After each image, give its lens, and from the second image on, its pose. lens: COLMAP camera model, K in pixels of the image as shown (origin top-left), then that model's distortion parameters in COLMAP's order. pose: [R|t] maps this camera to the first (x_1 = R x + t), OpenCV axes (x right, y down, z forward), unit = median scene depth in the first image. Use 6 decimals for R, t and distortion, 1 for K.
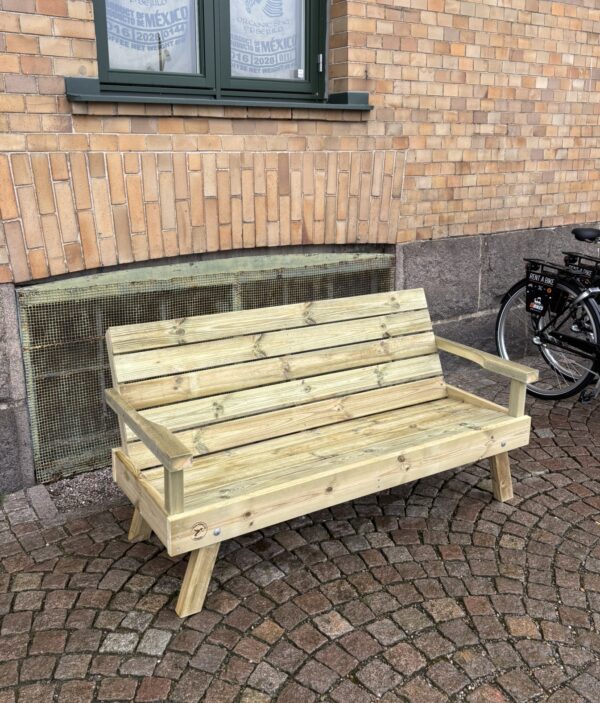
lens RADIAL K [[695.0, 0, 289.5], [0, 695.0, 316.7], [0, 0, 1]] dist [0.016918, 0.006140]
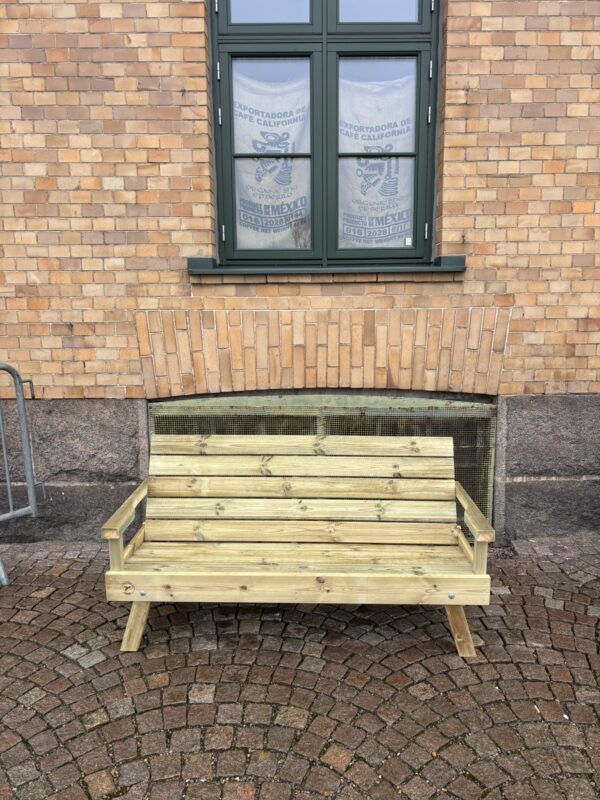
lens RADIAL K [[607.9, 0, 302.5], [0, 607.9, 405.3], [0, 0, 1]] dist [0.037419, -0.035685]
pose [[0.838253, 0.089922, -0.537817, 0.539352], [-0.123491, 0.991989, -0.026619, -0.040187], [0.531114, 0.088729, 0.842641, 0.101580]]
